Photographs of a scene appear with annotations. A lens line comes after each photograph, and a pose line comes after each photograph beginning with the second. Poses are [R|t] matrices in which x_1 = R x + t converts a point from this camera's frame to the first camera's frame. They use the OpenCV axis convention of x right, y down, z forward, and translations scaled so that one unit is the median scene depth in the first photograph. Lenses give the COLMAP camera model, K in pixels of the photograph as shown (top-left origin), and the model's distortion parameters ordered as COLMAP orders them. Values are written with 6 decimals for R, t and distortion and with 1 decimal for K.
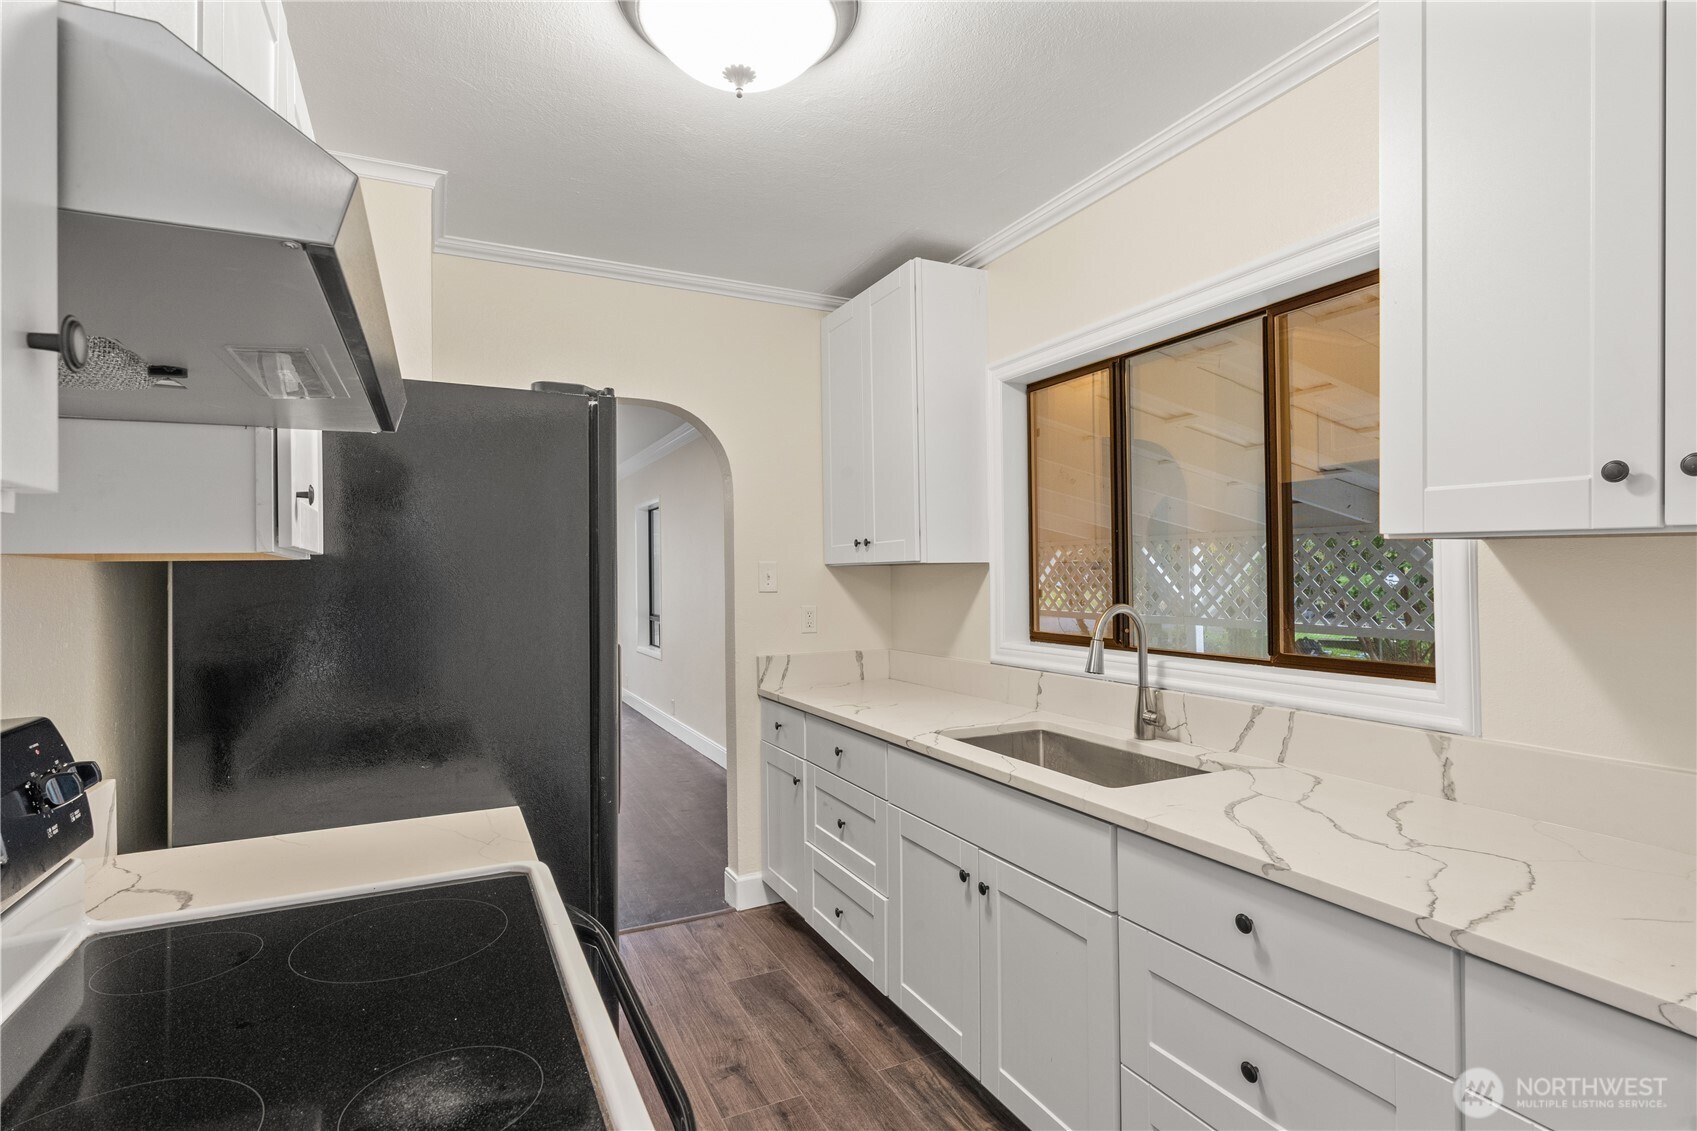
lens RADIAL K [[825.6, 0, 848.5], [0, 825.6, 565.5], [0, 0, 1]] dist [-0.006617, 0.000093]
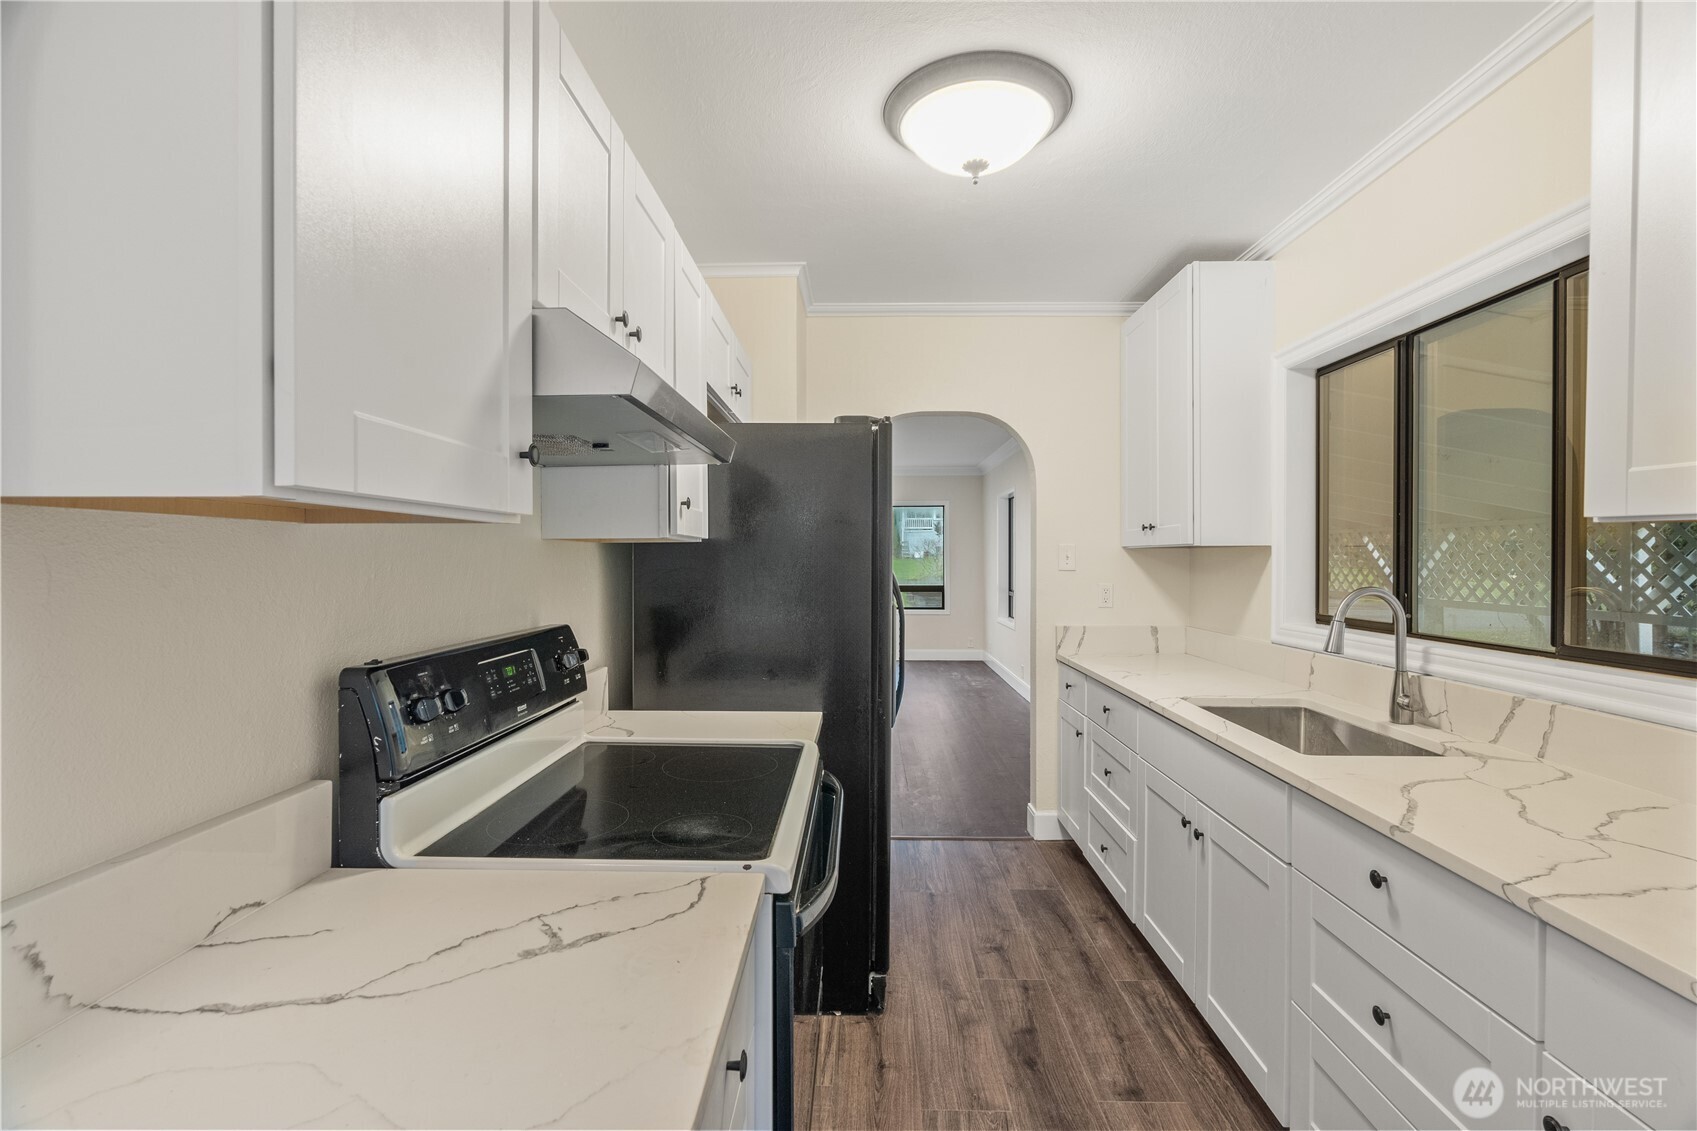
lens RADIAL K [[759.6, 0, 848.5], [0, 759.6, 565.5], [0, 0, 1]] dist [-0.008721, 0.000958]
pose [[0.885437, 0.016197, -0.464478, 0.183303], [-0.005189, 0.999675, 0.024969, 0.000290], [0.464731, -0.019698, 0.885233, -0.112158]]
